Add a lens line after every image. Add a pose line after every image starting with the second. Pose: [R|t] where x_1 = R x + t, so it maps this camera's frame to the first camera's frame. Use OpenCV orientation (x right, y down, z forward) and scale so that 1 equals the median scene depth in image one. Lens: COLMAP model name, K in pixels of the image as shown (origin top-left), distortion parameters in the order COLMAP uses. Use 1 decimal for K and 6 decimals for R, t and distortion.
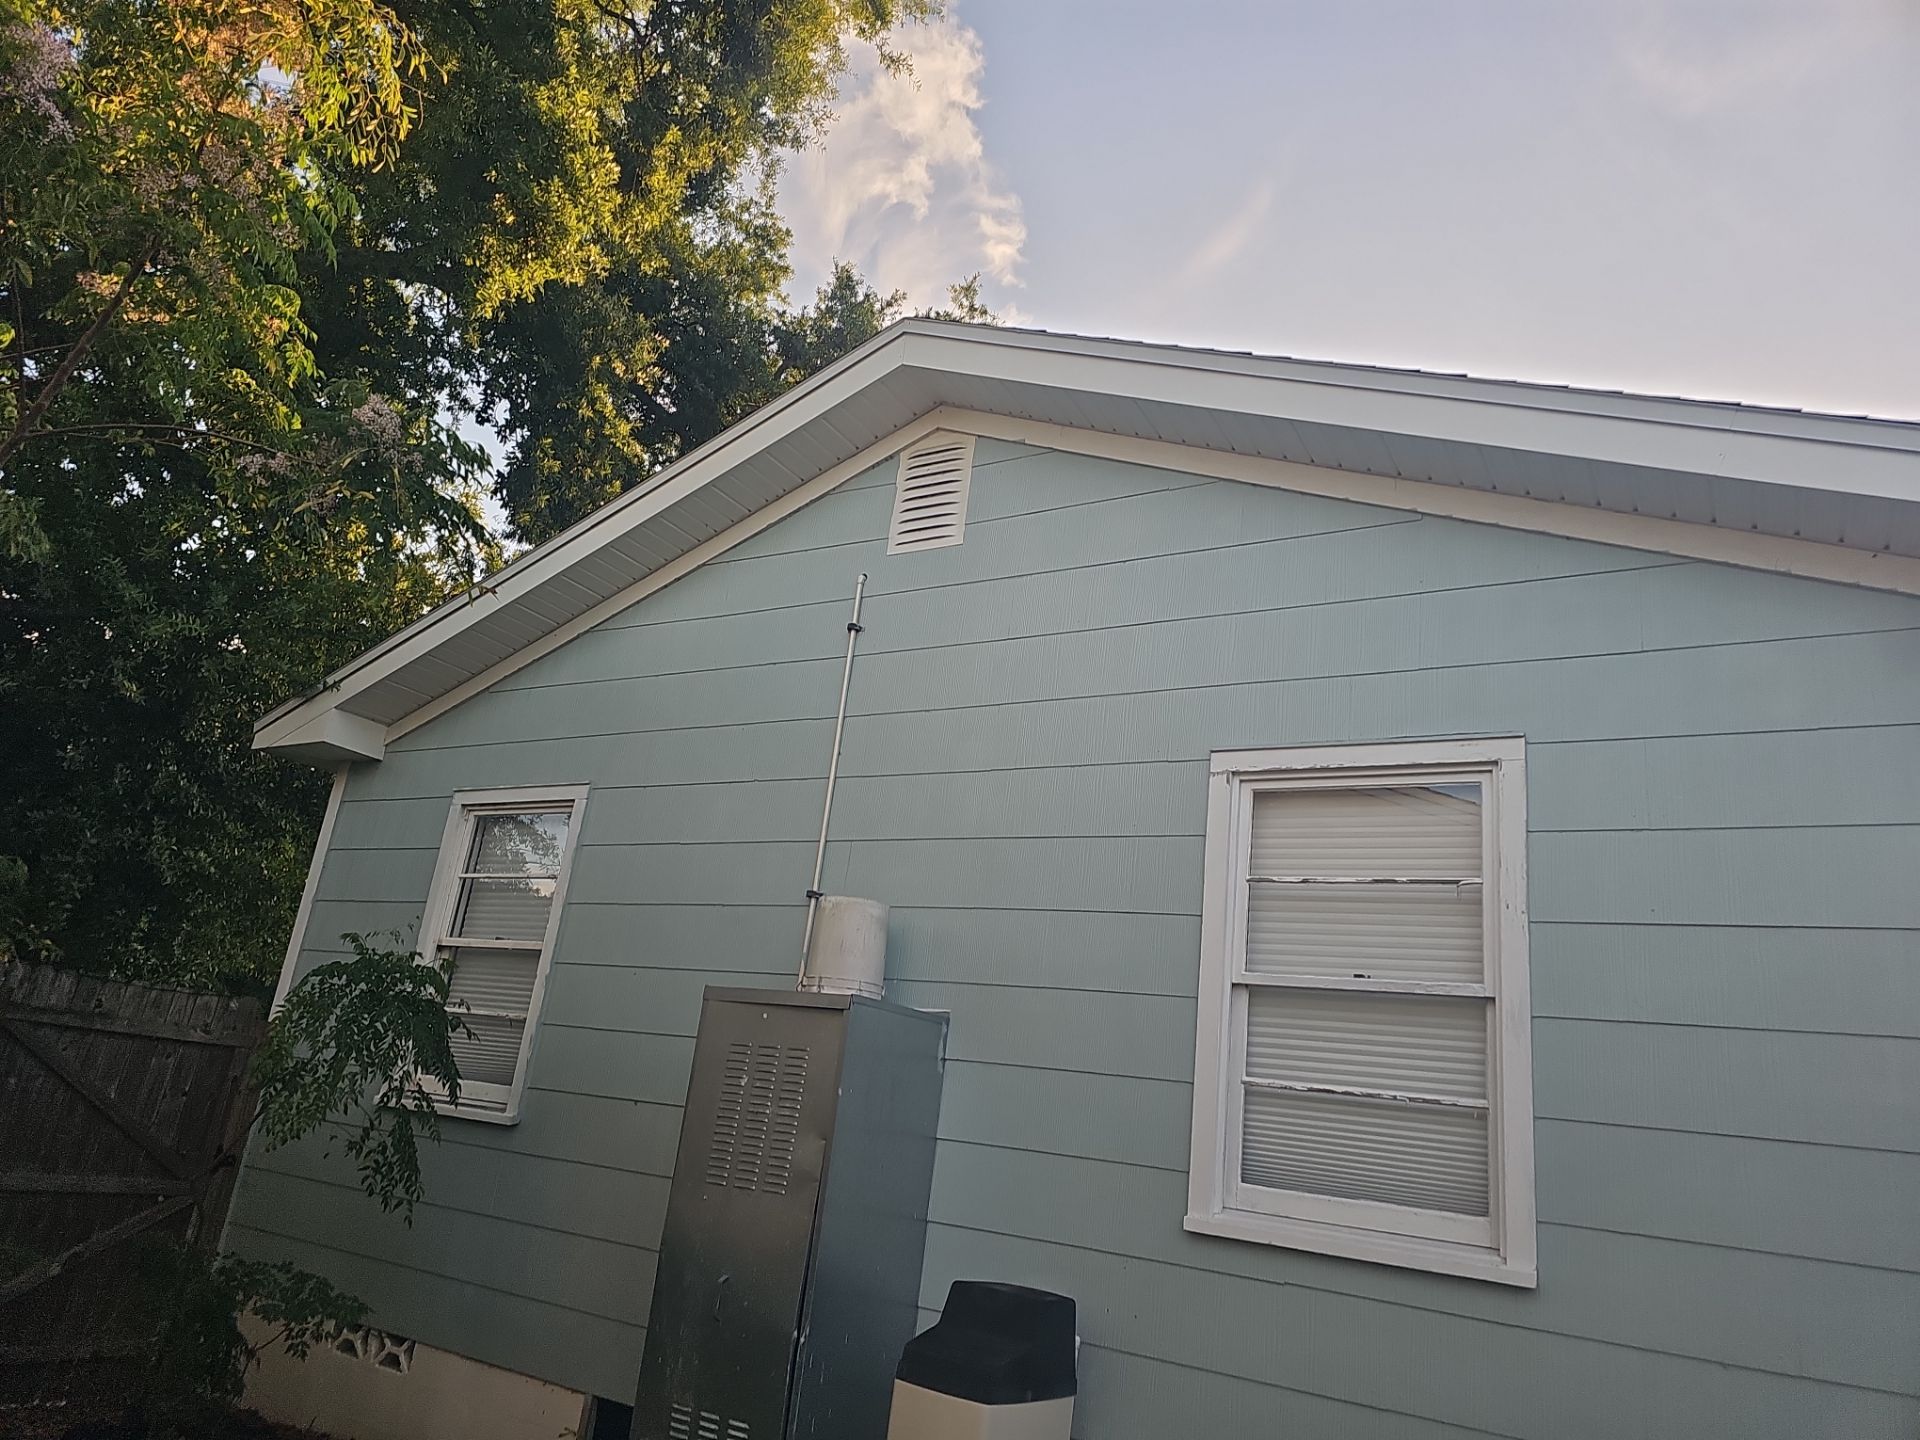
lens RADIAL K [[1313.3, 0, 950.5], [0, 1313.3, 715.1], [0, 0, 1]] dist [0.057142, -0.045406]
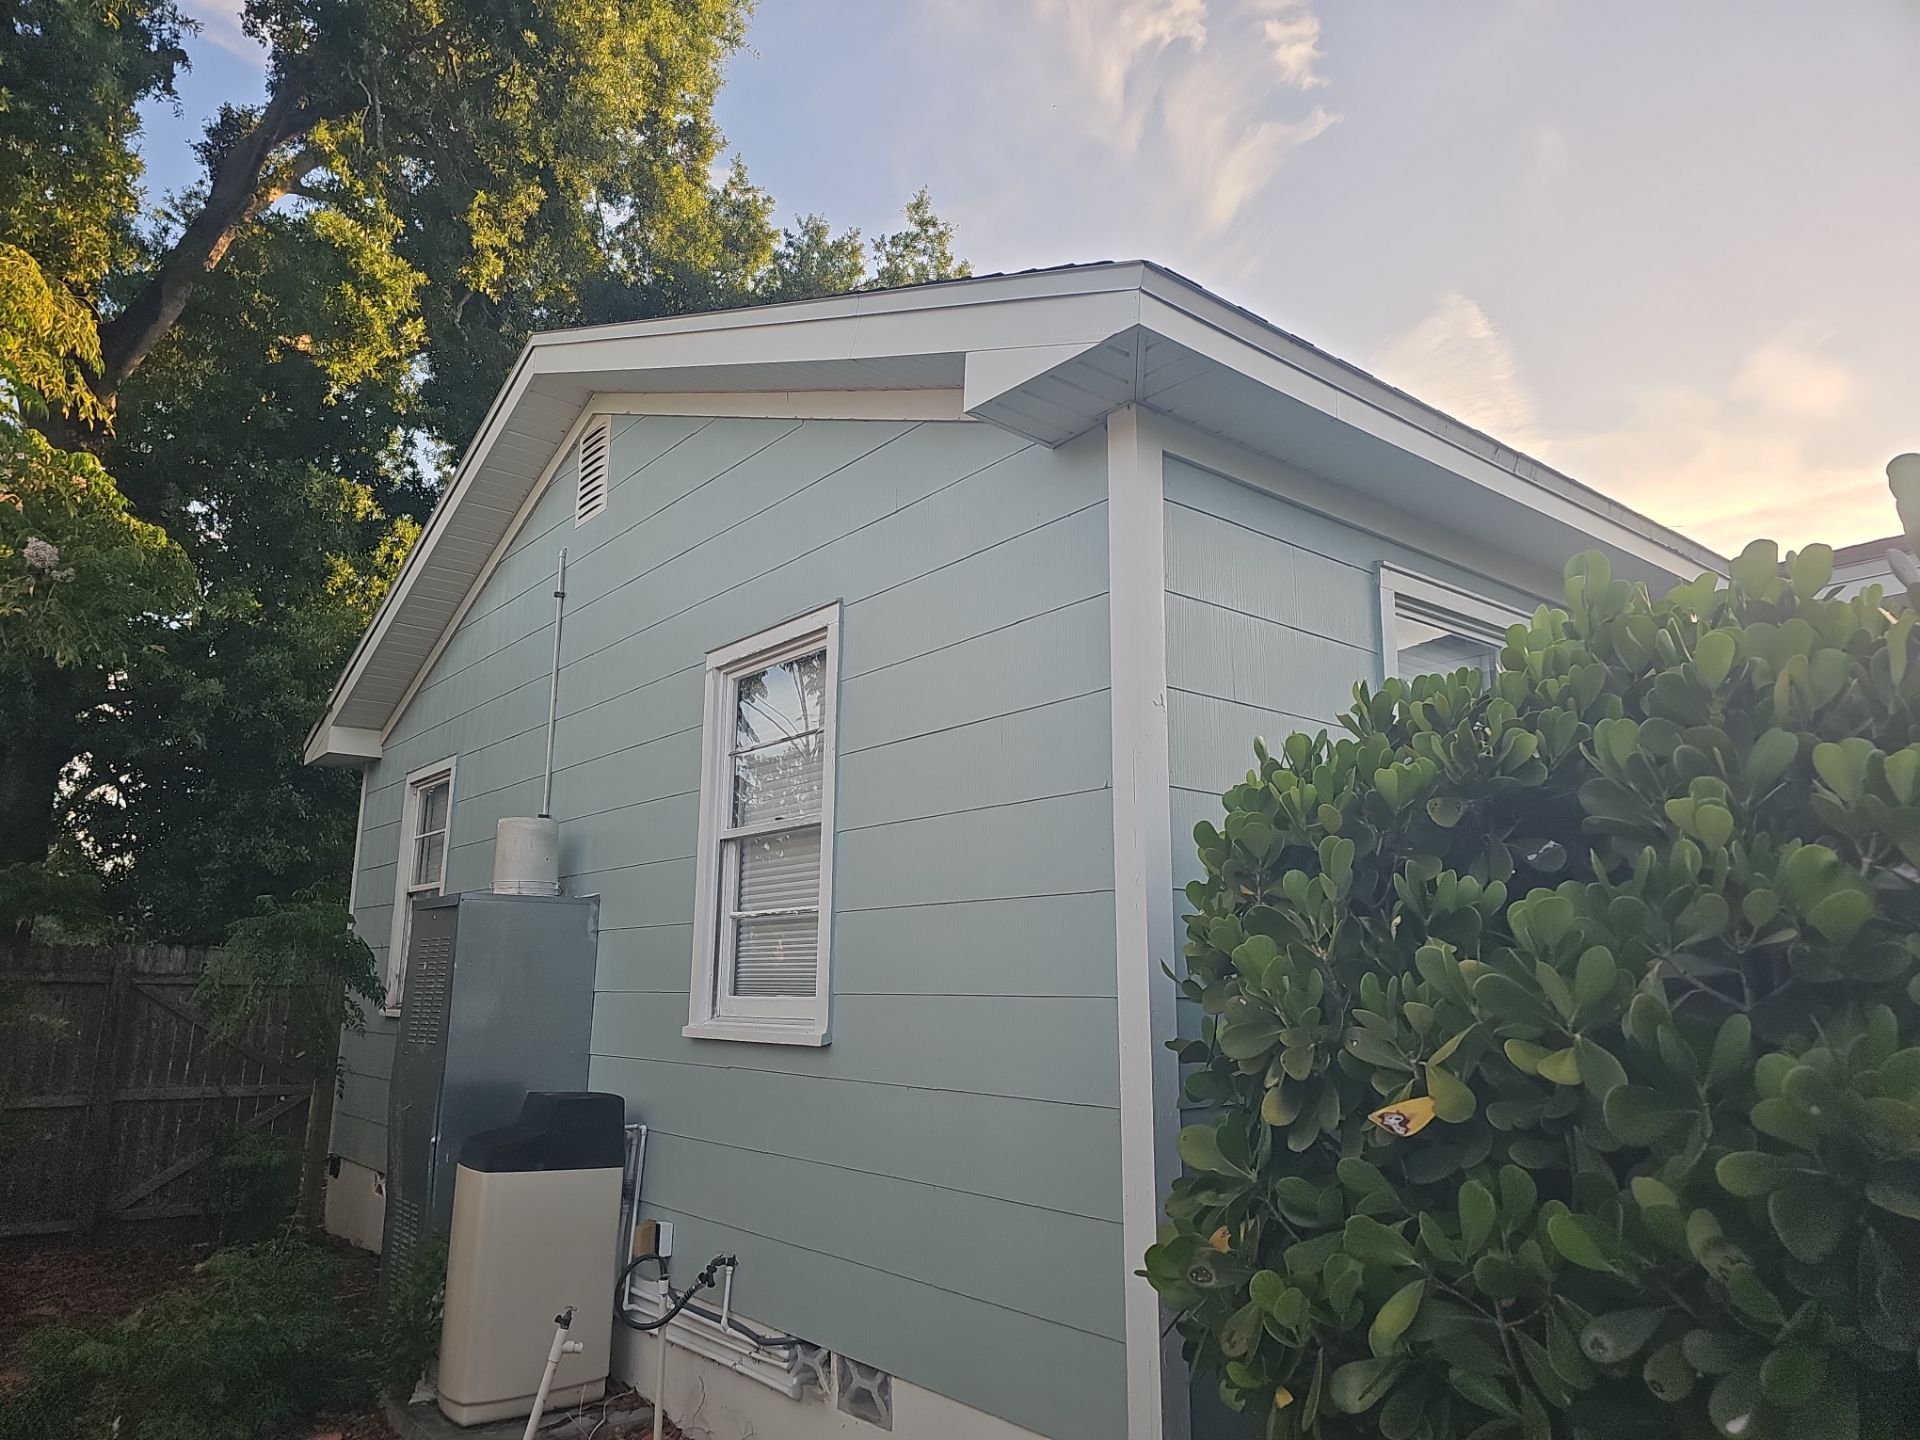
lens RADIAL K [[1313.3, 0, 950.5], [0, 1313.3, 715.1], [0, 0, 1]] dist [0.057142, -0.045406]
pose [[0.933337, -0.185768, -0.307200, 0.628292], [0.210914, 0.976200, 0.050480, 0.056692], [0.290511, -0.111908, 0.950305, -0.068551]]
